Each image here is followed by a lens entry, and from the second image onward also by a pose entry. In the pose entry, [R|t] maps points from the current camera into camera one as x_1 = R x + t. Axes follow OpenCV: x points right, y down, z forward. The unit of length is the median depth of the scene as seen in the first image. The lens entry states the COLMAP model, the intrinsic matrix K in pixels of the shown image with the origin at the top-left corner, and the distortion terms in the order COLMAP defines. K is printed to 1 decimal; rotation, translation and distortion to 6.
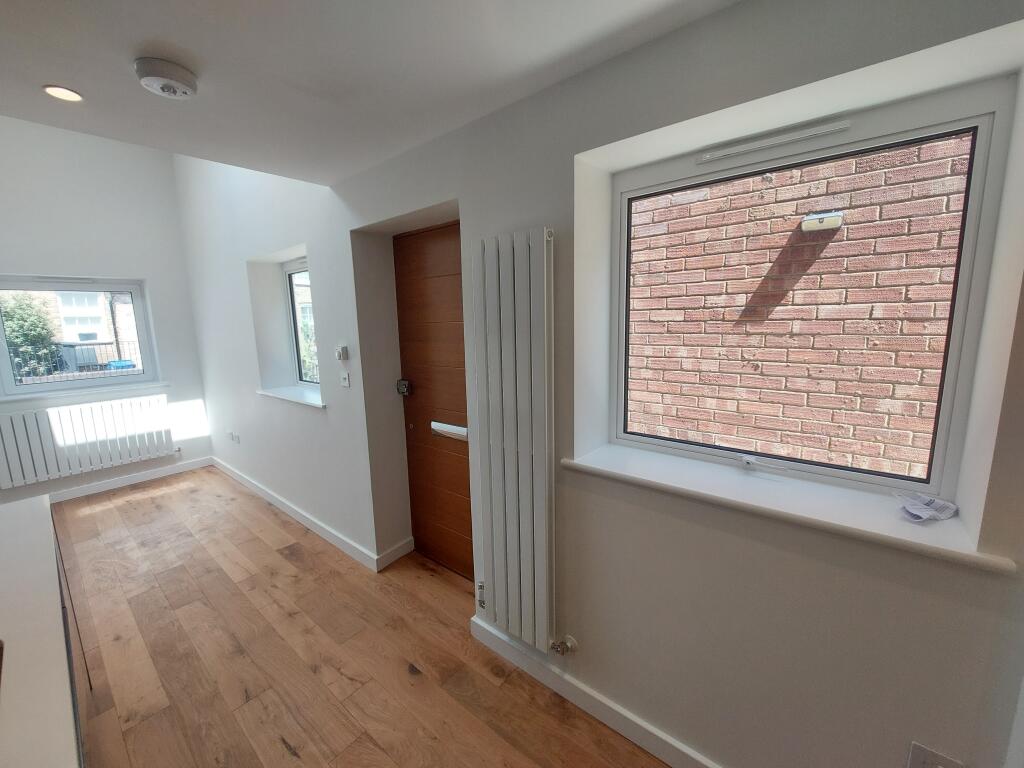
lens RADIAL K [[407.5, 0, 513.0], [0, 407.5, 381.4], [0, 0, 1]] dist [-0.012205, 0.000020]
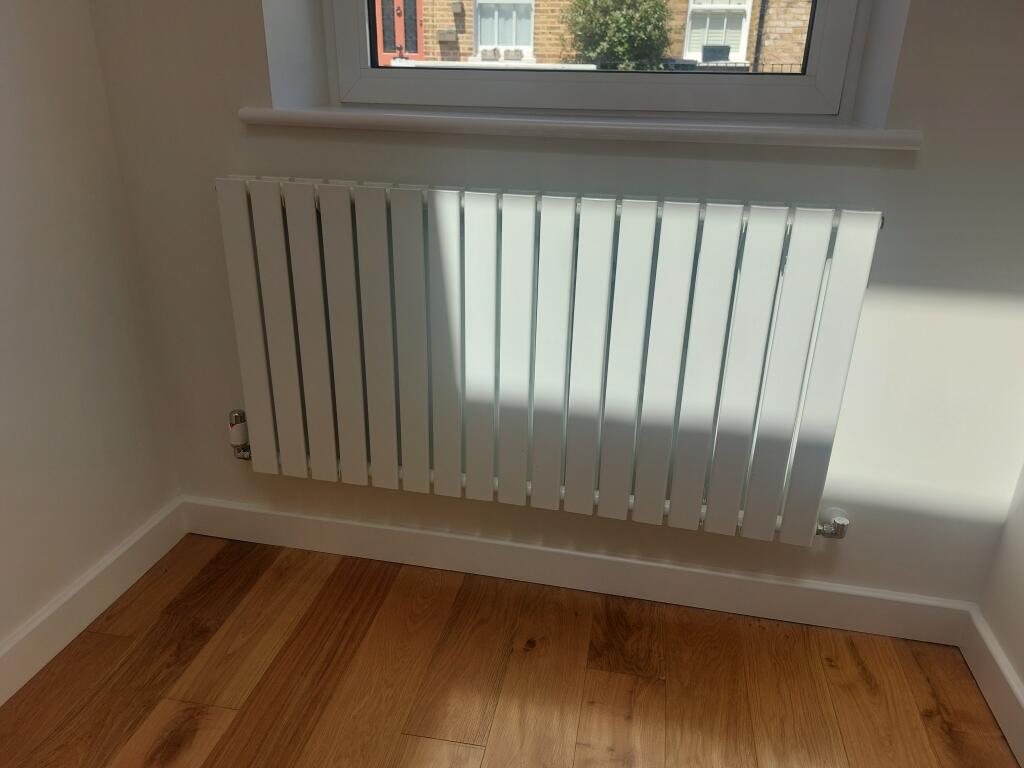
lens RADIAL K [[747.9, 0, 512.0], [0, 747.9, 384.0], [0, 0, 1]] dist [0.071132, 0.000463]
pose [[0.481748, 0.367731, -0.795420, -1.169296], [-0.164467, 0.929504, 0.330110, 0.032424], [0.860738, -0.028210, 0.508267, 1.267734]]
